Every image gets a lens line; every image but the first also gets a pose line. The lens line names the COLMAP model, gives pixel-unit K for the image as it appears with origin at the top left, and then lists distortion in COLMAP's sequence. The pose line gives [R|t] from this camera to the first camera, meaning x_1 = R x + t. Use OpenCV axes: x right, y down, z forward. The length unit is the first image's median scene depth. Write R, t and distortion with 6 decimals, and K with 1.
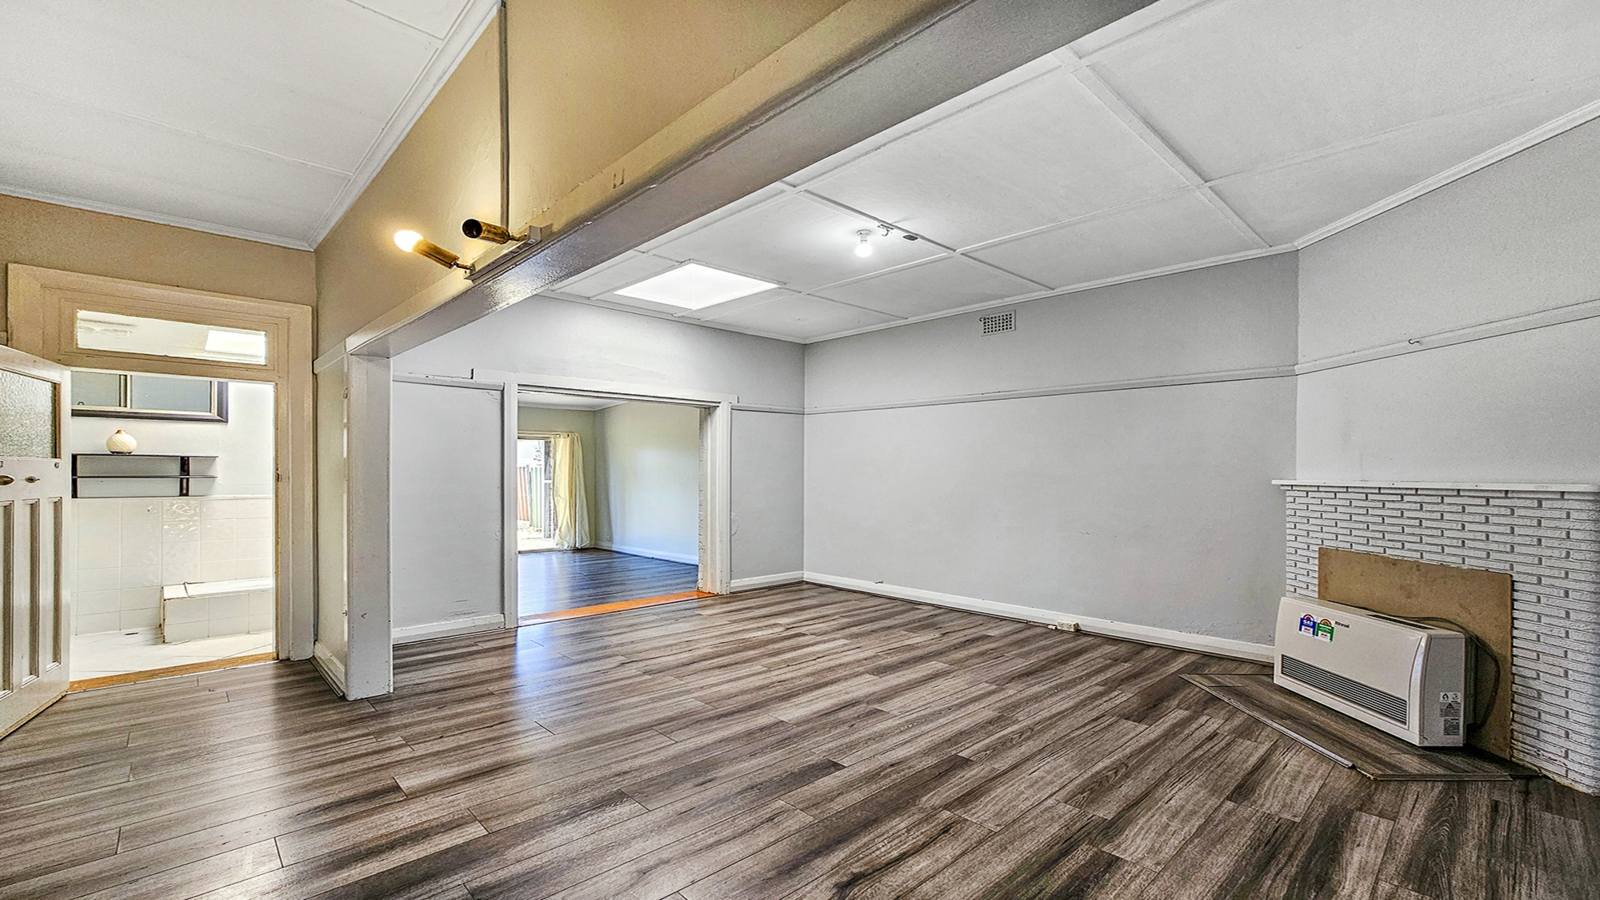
lens RADIAL K [[674.1, 0, 801.9], [0, 674.1, 466.0], [0, 0, 1]] dist [0.002049, 0.000140]
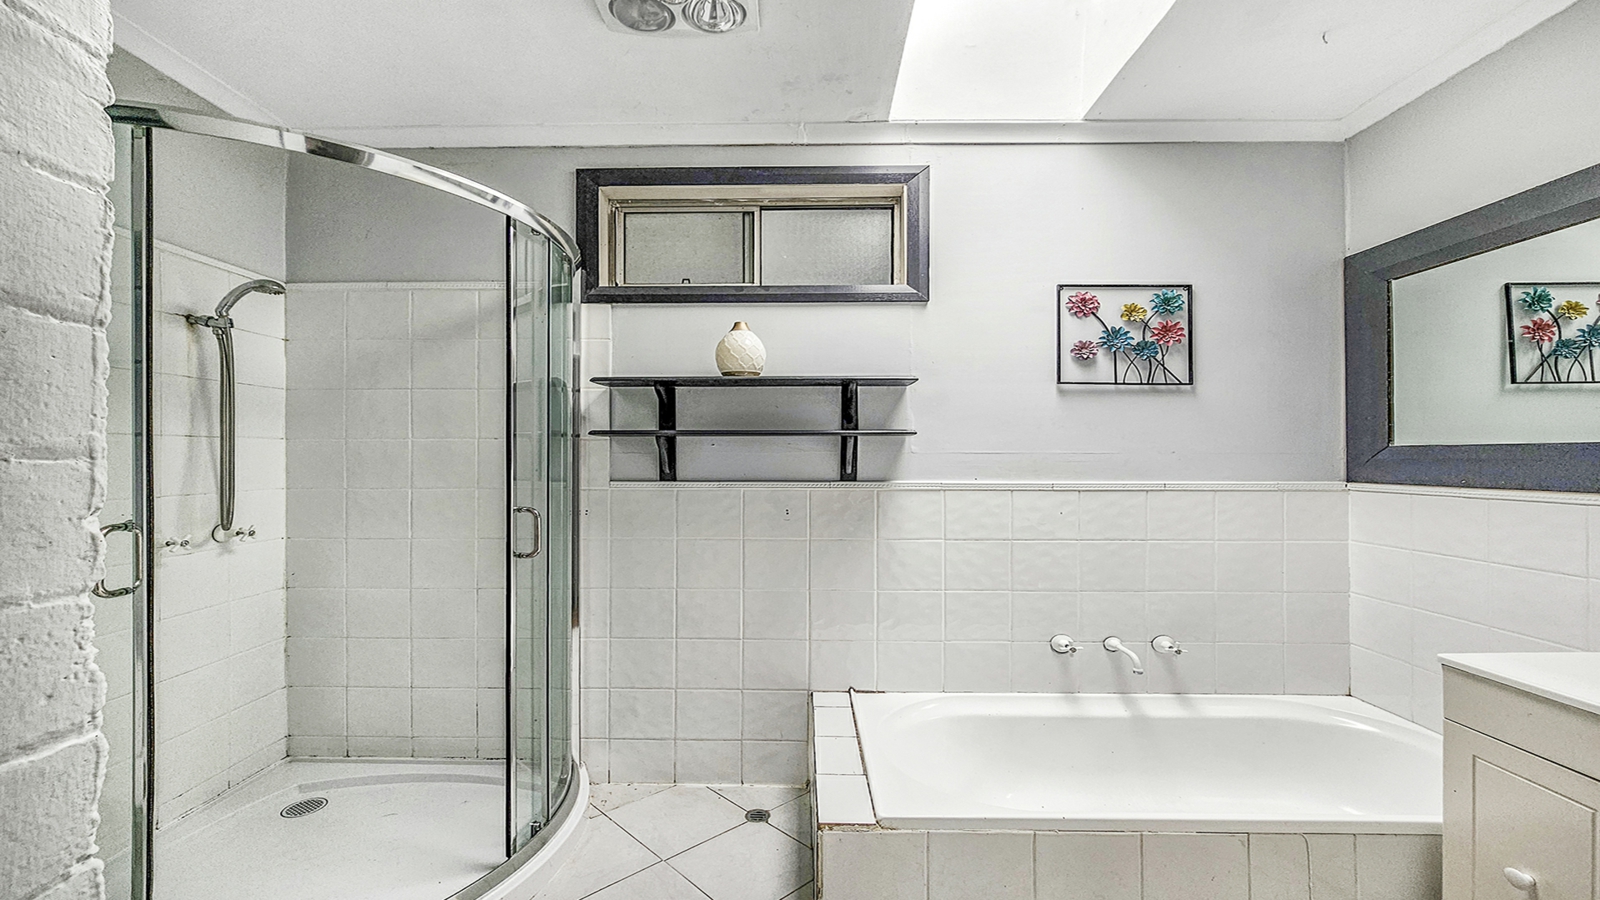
lens RADIAL K [[674.1, 0, 805.4], [0, 674.1, 452.6], [0, 0, 1]] dist [0.002049, 0.000140]
pose [[0.690563, -0.001138, -0.723271, -0.640890], [-0.004051, 0.999977, -0.005441, 0.030152], [0.723261, 0.006688, 0.690543, 0.703242]]
